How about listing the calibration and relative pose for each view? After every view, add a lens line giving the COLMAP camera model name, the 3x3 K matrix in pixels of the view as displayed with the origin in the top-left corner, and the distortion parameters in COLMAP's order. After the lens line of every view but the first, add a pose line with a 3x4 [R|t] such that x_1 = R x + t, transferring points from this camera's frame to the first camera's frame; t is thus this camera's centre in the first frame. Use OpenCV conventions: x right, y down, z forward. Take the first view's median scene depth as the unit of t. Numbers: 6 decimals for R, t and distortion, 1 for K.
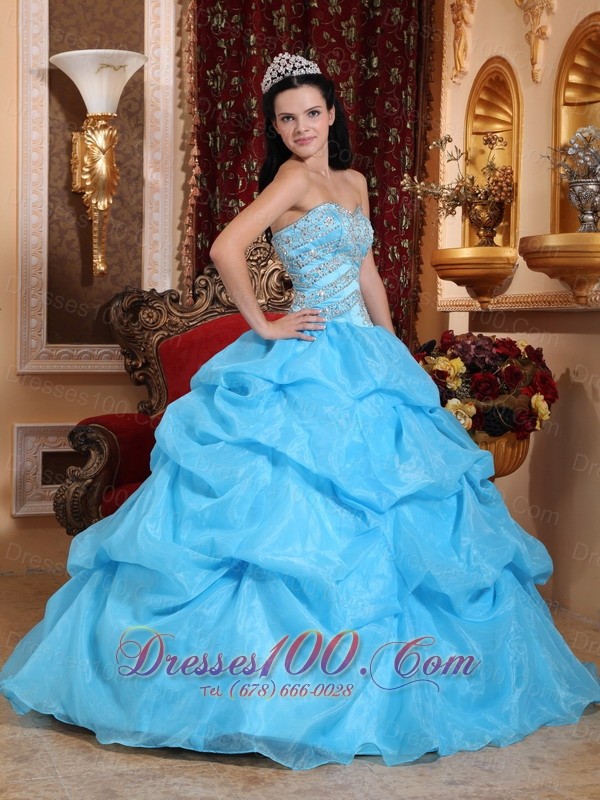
lens RADIAL K [[1339.5, 0, 302.5], [0, 1339.5, 367.9], [0, 0, 1]] dist [0.059129, 0.126815]
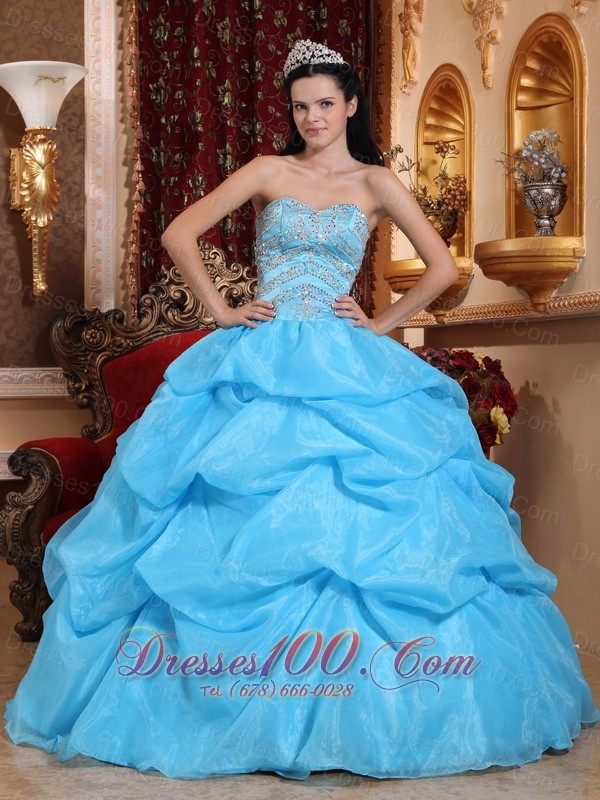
lens RADIAL K [[1357.6, 0, 296.2], [0, 1357.6, 360.6], [0, 0, 1]] dist [0.023485, 0.157380]
pose [[0.999425, -0.016533, 0.029619, 0.002430], [0.017638, 0.999143, -0.037440, 0.017886], [-0.028975, 0.037941, 0.998860, 0.025070]]
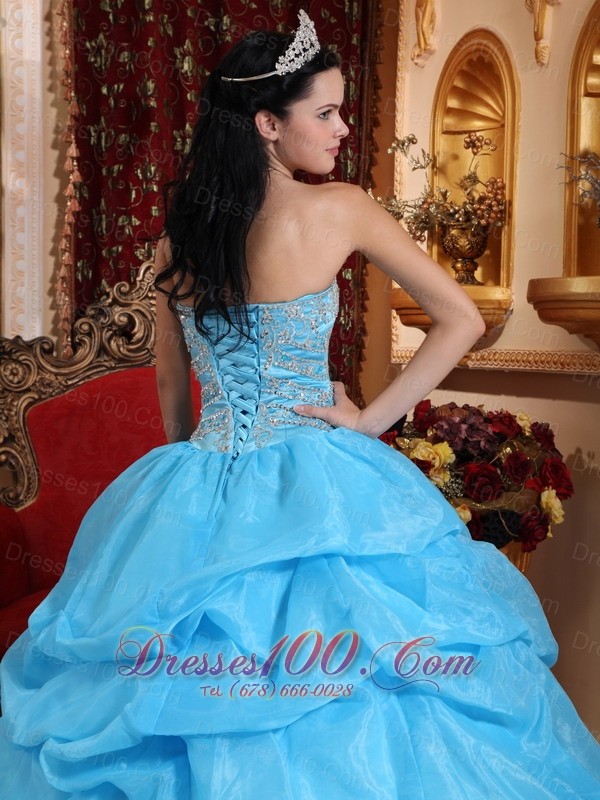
lens RADIAL K [[1392.5, 0, 300.0], [0, 1392.5, 400.0], [0, 0, 1]] dist [0.164048, -0.050008]
pose [[0.995560, -0.005799, 0.093949, -0.029414], [0.003720, 0.999745, 0.022288, -0.041273], [-0.094054, -0.021840, 0.995328, 0.214482]]
